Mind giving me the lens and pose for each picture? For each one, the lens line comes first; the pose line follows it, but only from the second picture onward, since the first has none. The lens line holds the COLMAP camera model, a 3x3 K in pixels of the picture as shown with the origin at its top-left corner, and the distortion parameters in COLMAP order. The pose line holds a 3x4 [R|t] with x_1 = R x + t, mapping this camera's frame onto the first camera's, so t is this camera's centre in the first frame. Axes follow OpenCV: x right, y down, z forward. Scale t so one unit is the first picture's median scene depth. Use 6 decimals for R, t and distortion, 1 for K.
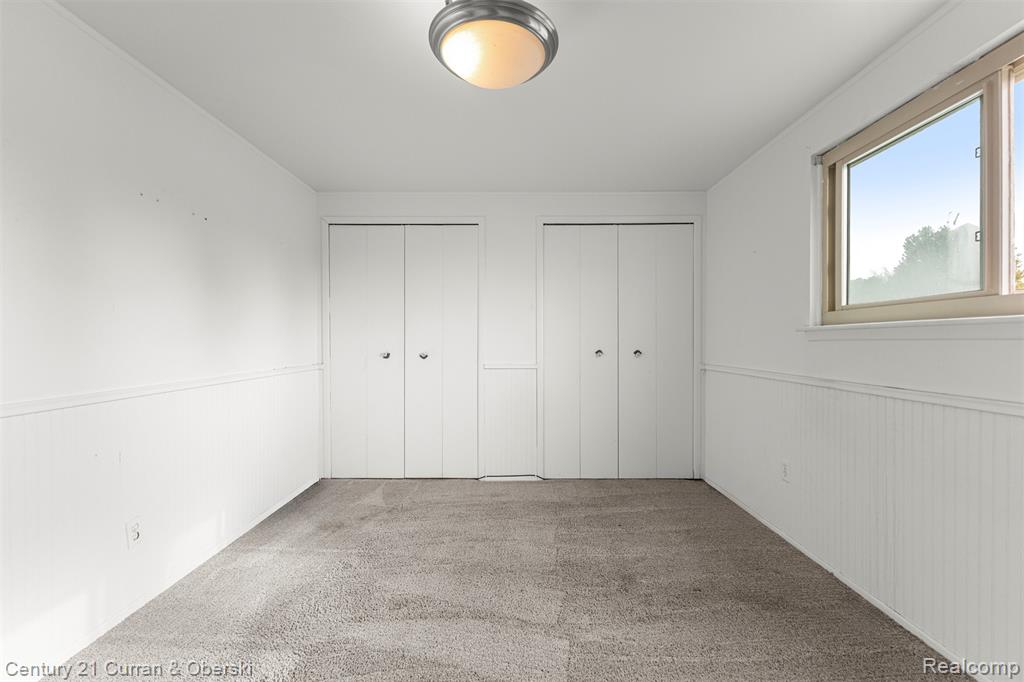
lens RADIAL K [[441.3, 0, 512.5], [0, 441.3, 343.5], [0, 0, 1]] dist [0.006291, 0.001422]
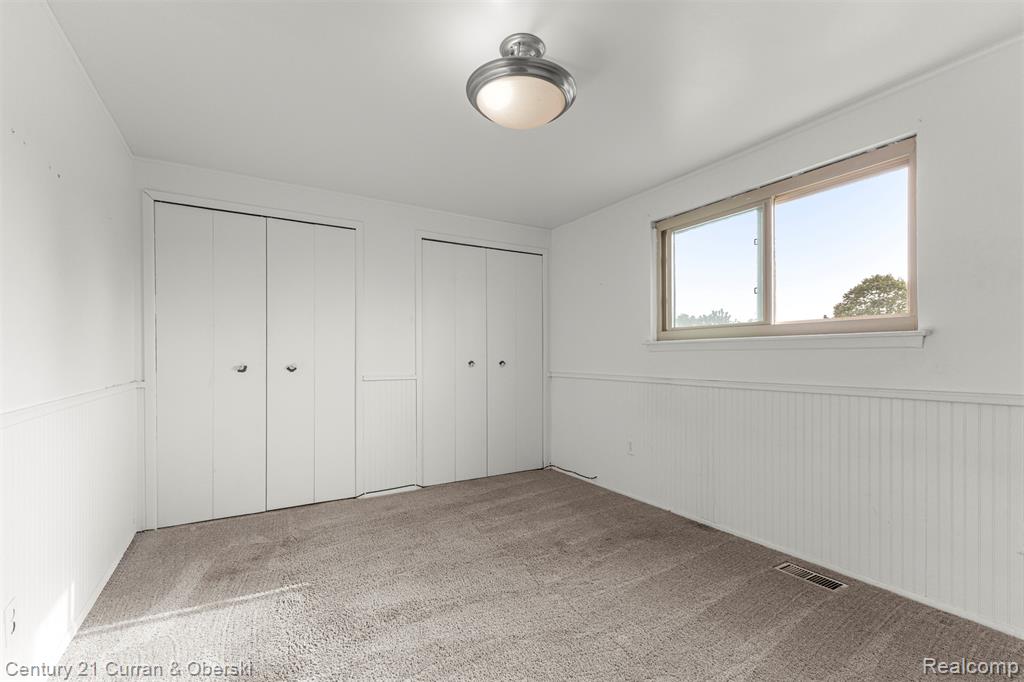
lens RADIAL K [[441.3, 0, 527.5], [0, 441.3, 356.8], [0, 0, 1]] dist [0.006291, 0.001422]
pose [[0.855640, -0.000699, 0.517572, -0.304413], [0.002641, 0.999992, -0.003015, 0.010295], [-0.517565, 0.003946, 0.855635, -0.002589]]
